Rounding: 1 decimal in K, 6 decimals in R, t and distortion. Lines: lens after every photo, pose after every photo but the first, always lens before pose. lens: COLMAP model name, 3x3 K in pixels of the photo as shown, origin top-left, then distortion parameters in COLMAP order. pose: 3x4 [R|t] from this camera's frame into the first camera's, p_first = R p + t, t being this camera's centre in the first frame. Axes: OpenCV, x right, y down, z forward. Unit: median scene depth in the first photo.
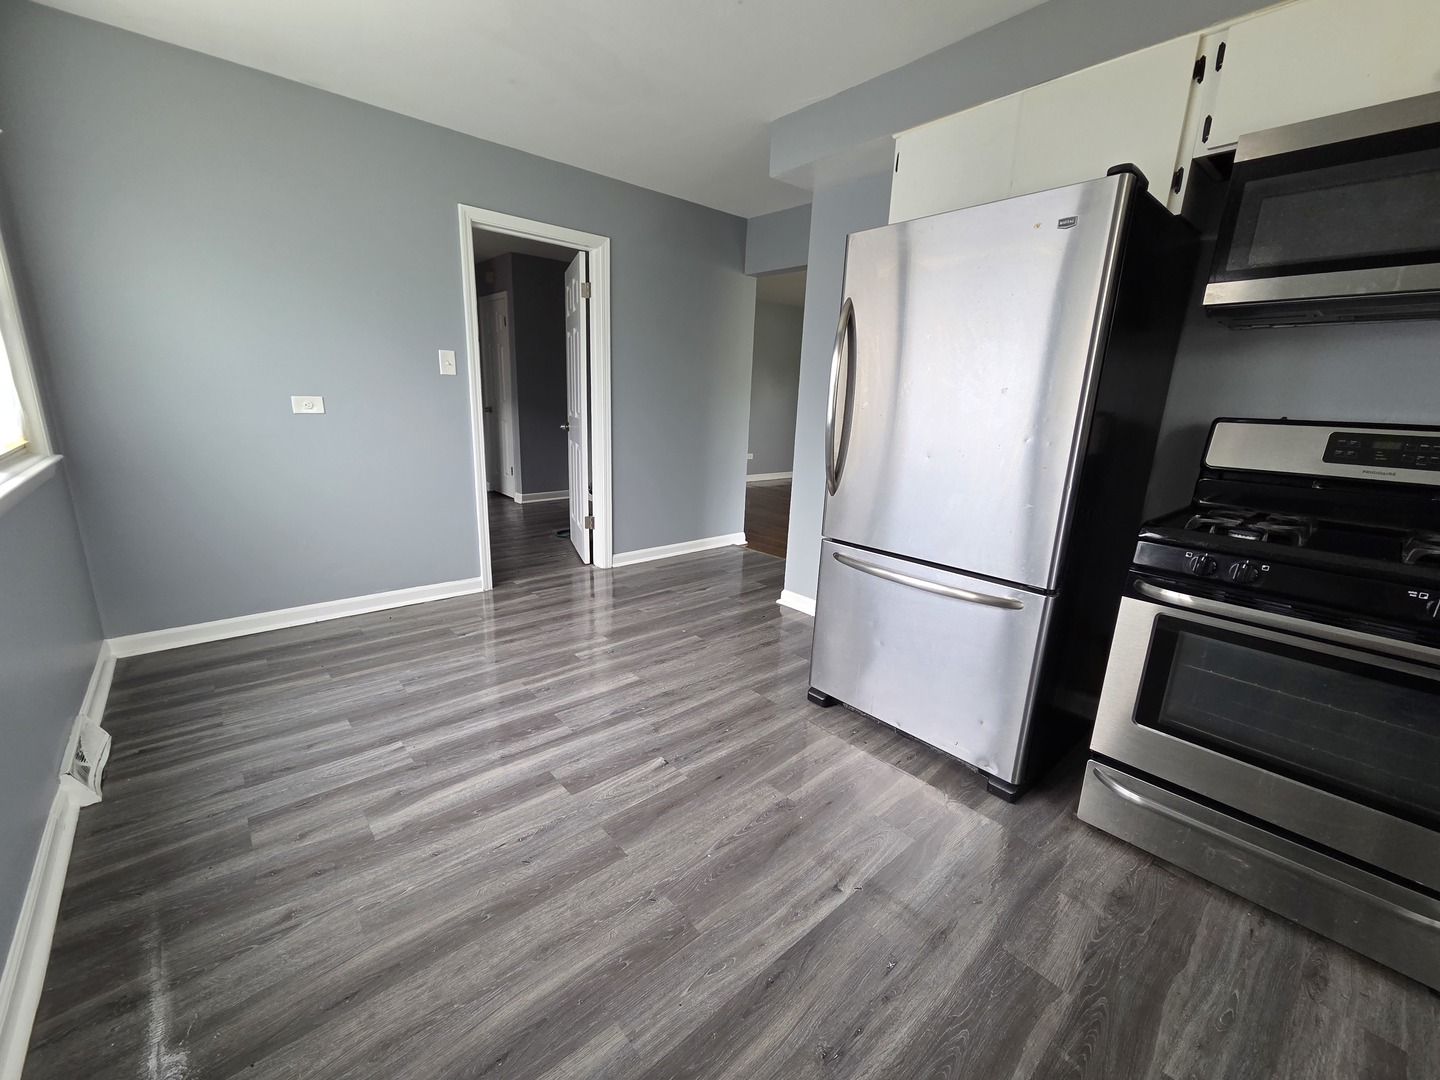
lens RADIAL K [[591.4, 0, 713.6], [0, 591.4, 544.5], [0, 0, 1]] dist [0.004431, -0.000727]
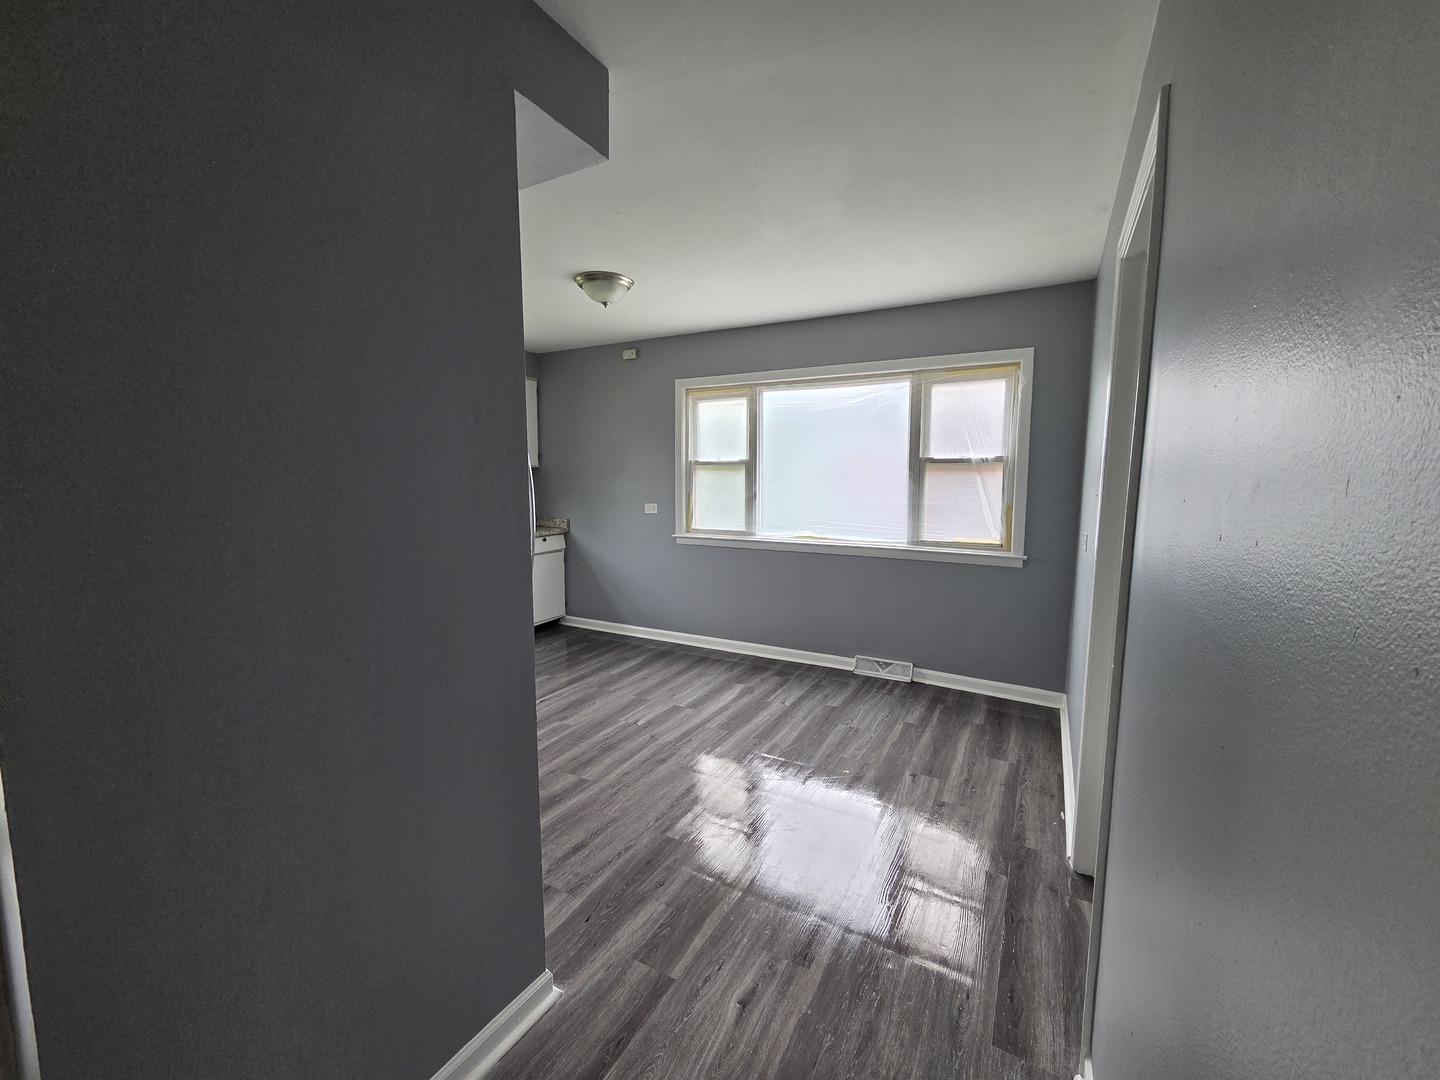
lens RADIAL K [[591.4, 0, 719.2], [0, 591.4, 536.4], [0, 0, 1]] dist [0.004431, -0.000727]
pose [[-0.939469, -0.003984, -0.342610, 0.284011], [-0.120502, 0.939893, 0.319500, -0.720164], [0.320744, 0.341445, -0.883481, 2.491224]]
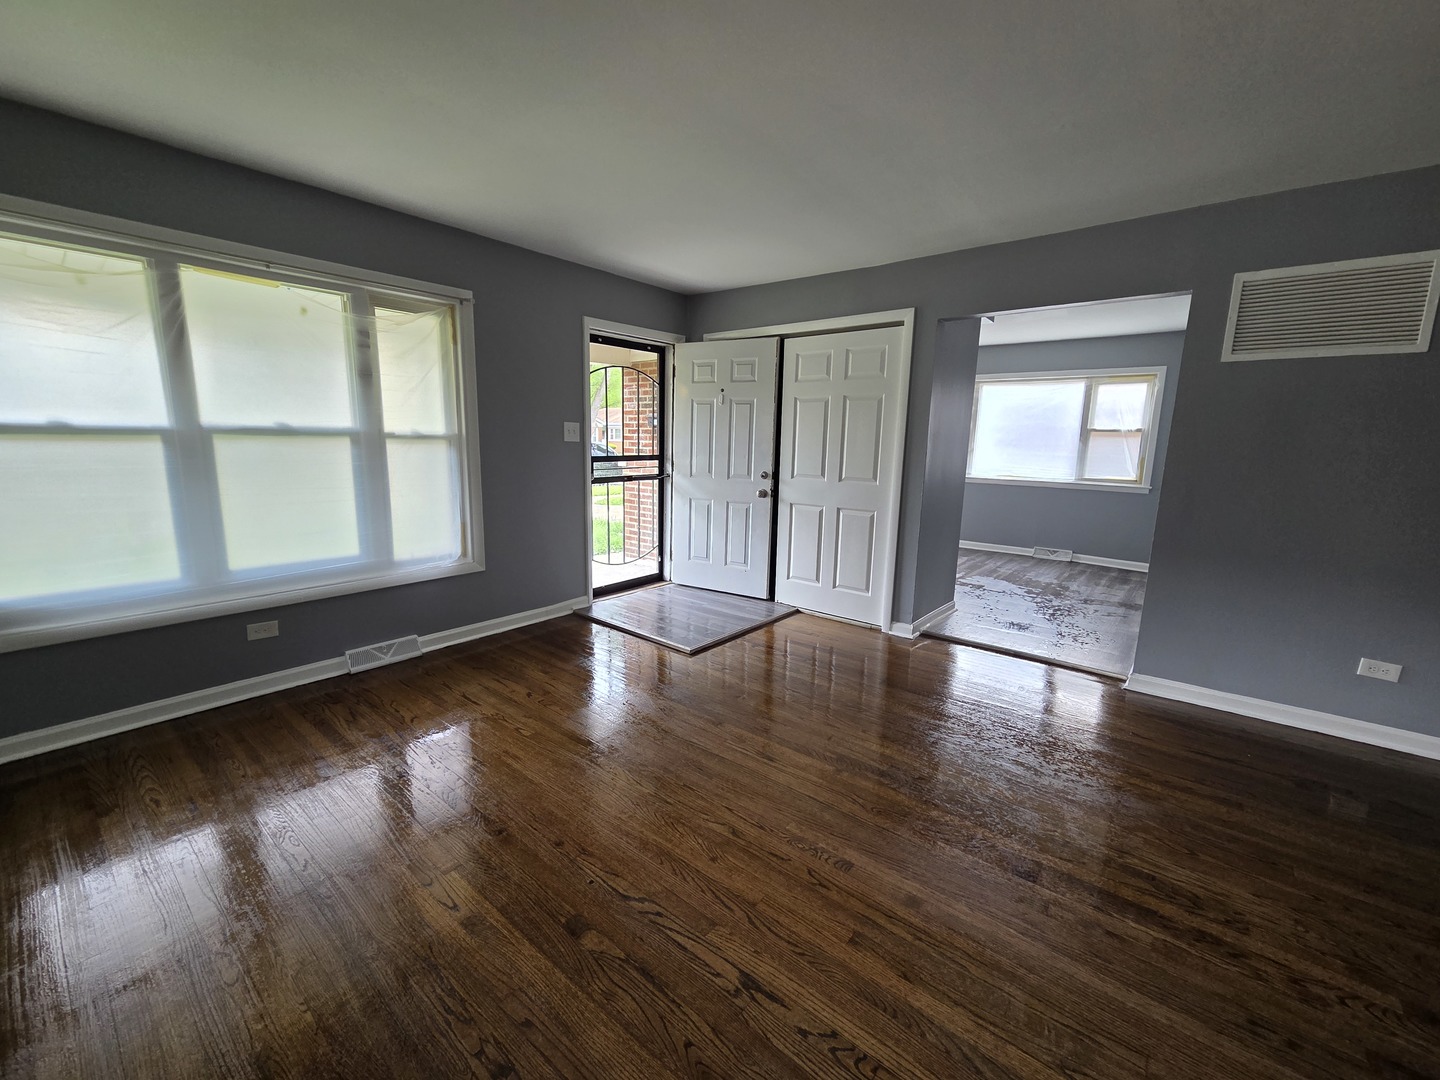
lens RADIAL K [[591.4, 0, 710.6], [0, 591.4, 543.4], [0, 0, 1]] dist [0.004431, -0.000727]
pose [[-0.984085, -0.027919, -0.175491, 1.740536], [-0.097070, 0.911669, 0.399296, -0.972430], [0.148841, 0.409976, -0.899870, 3.930421]]
